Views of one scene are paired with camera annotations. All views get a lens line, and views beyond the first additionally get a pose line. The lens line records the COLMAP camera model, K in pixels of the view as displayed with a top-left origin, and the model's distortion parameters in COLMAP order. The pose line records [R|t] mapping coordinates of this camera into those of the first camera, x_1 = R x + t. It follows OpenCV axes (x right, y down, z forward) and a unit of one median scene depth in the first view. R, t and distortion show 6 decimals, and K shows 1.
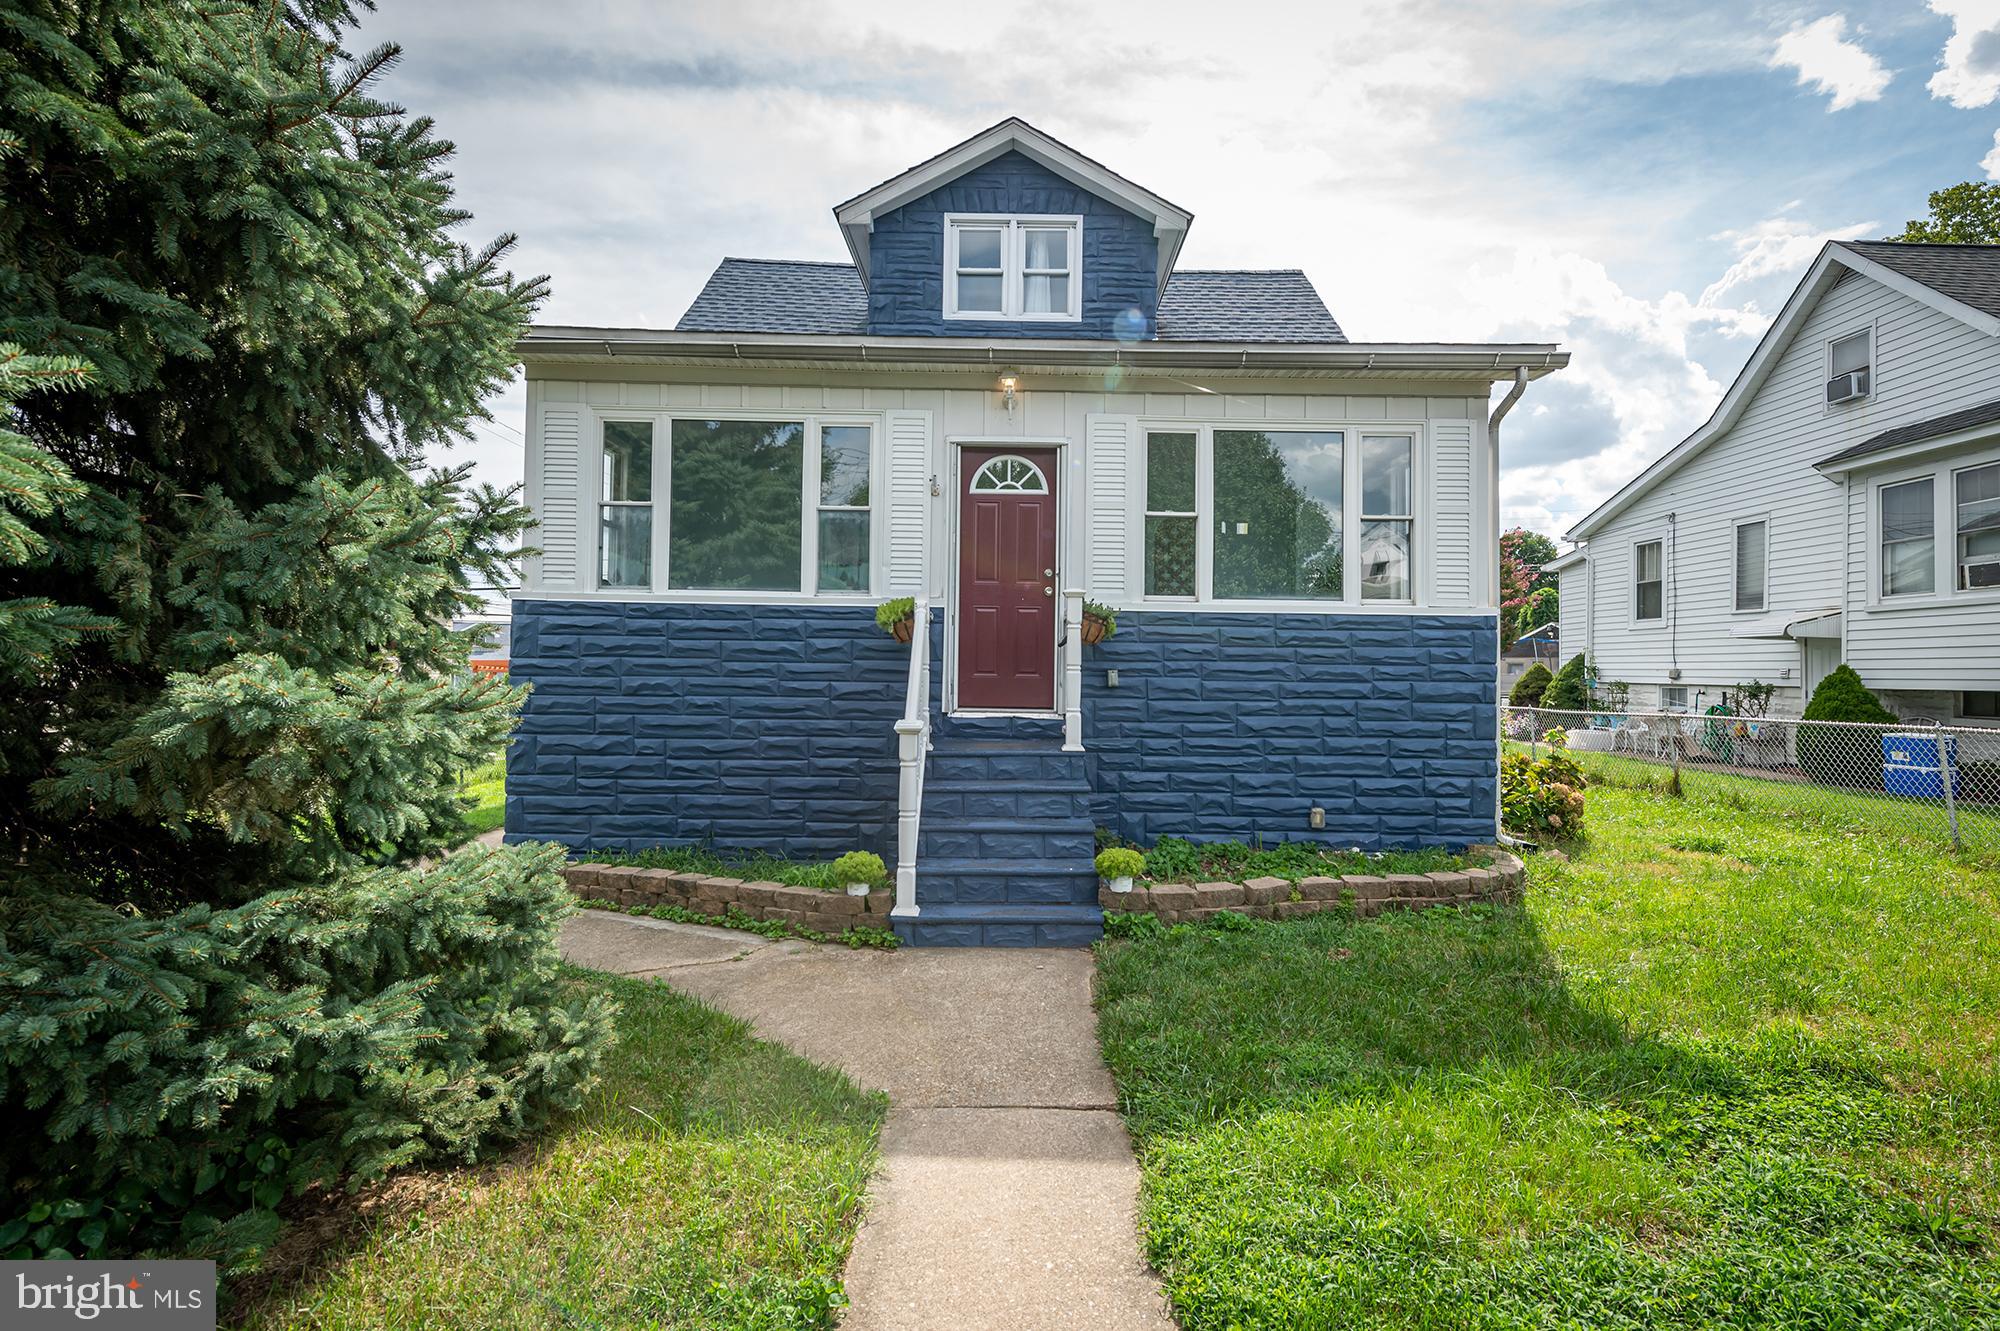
lens RADIAL K [[904.9, 0, 1005.6], [0, 904.9, 662.0], [0, 0, 1]] dist [0.000838, 0.000323]
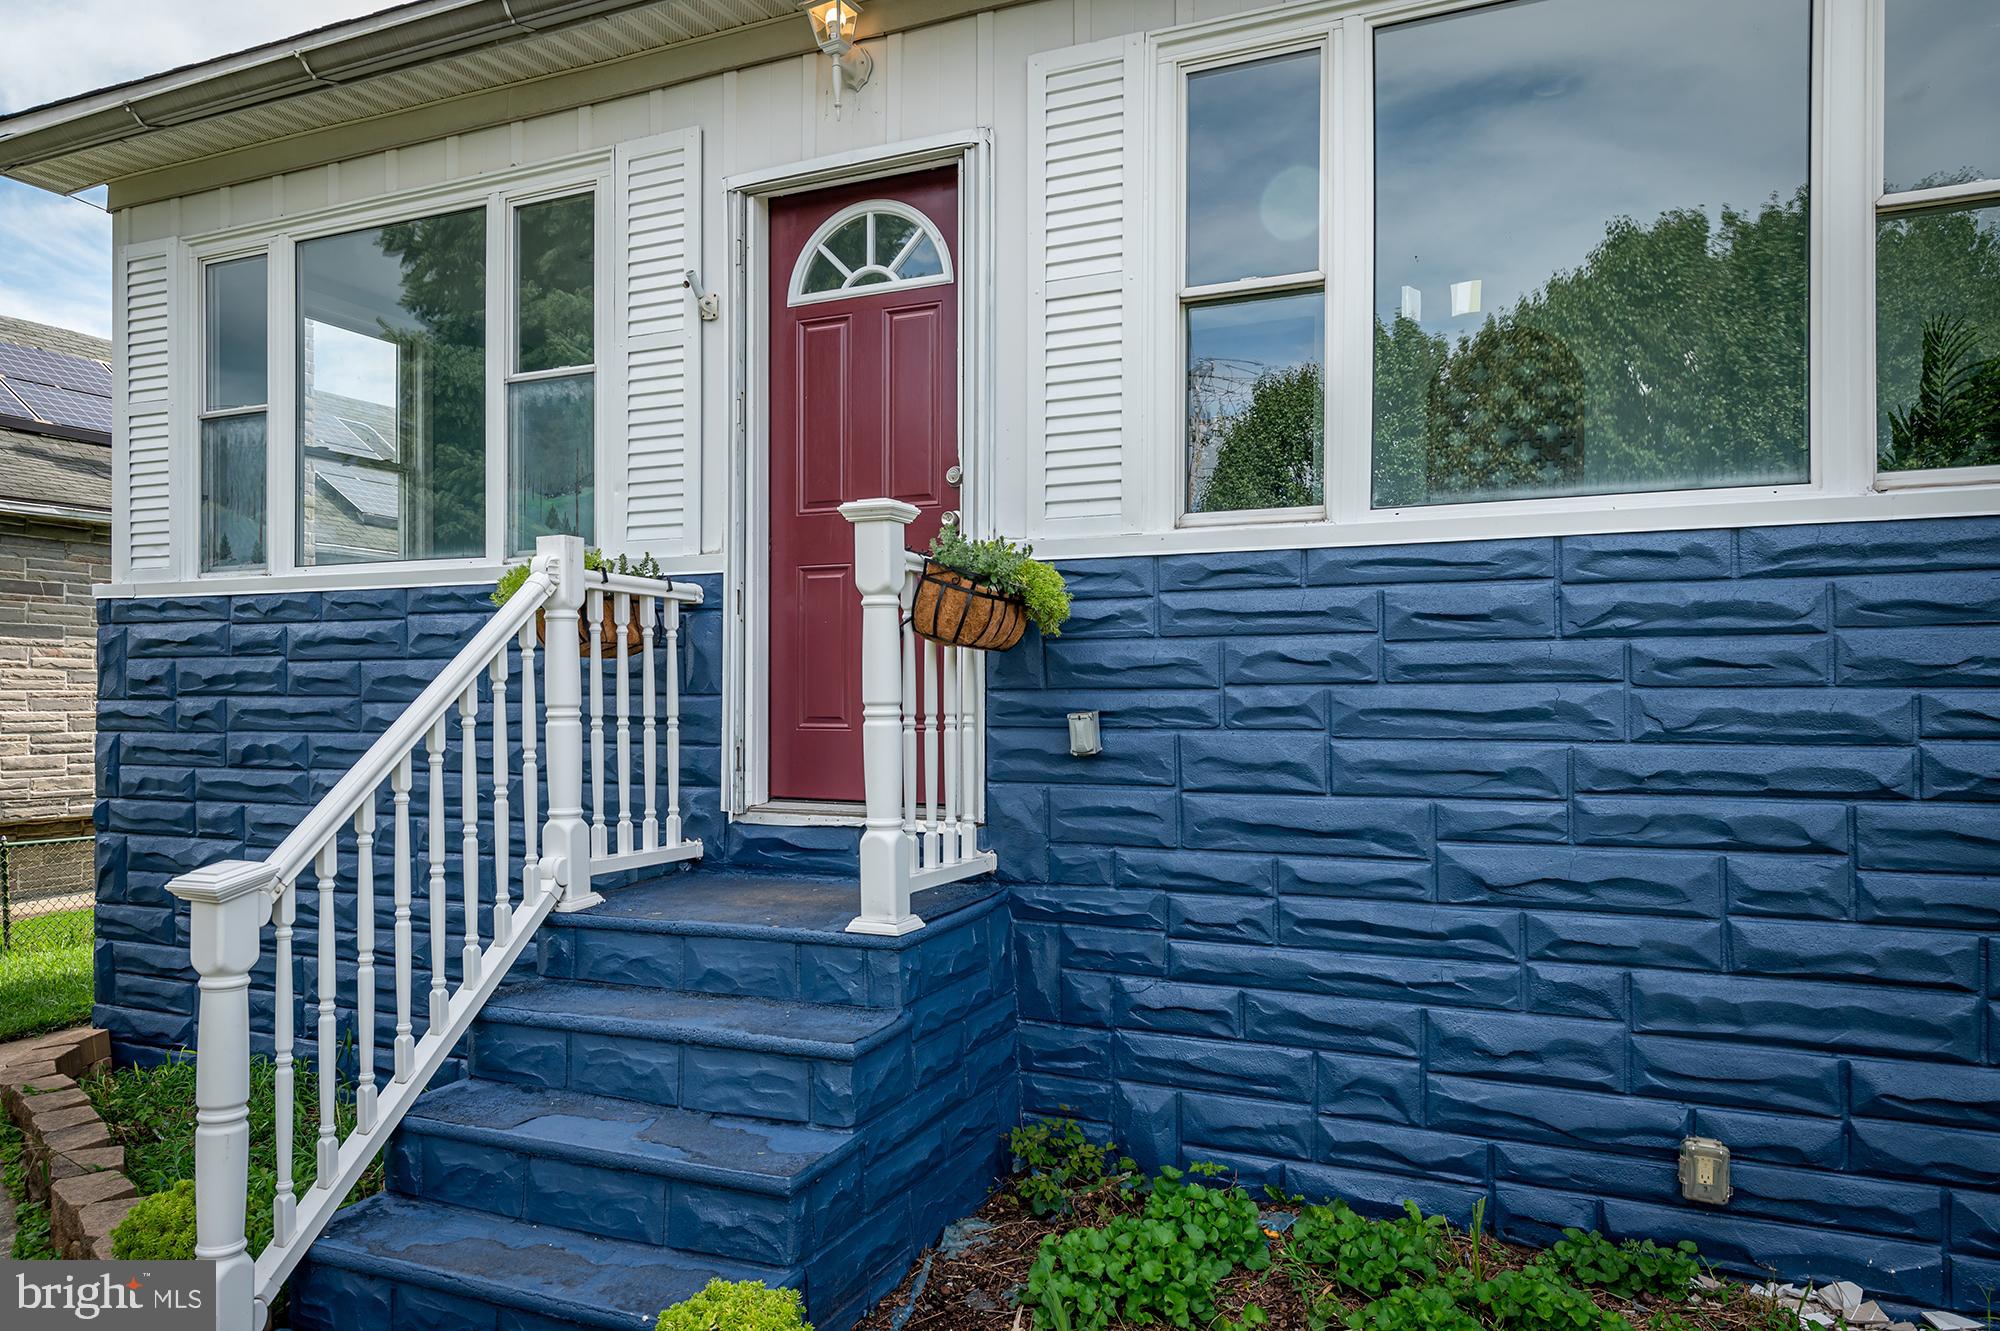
lens RADIAL K [[1282.6, 0, 978.1], [0, 1282.6, 711.4], [0, 0, 1]] dist [0.010490, -0.000807]
pose [[0.910577, -0.008994, -0.413241, 0.299675], [0.018117, 0.999671, 0.018163, -0.002261], [0.412942, -0.024025, 0.910440, 0.481957]]
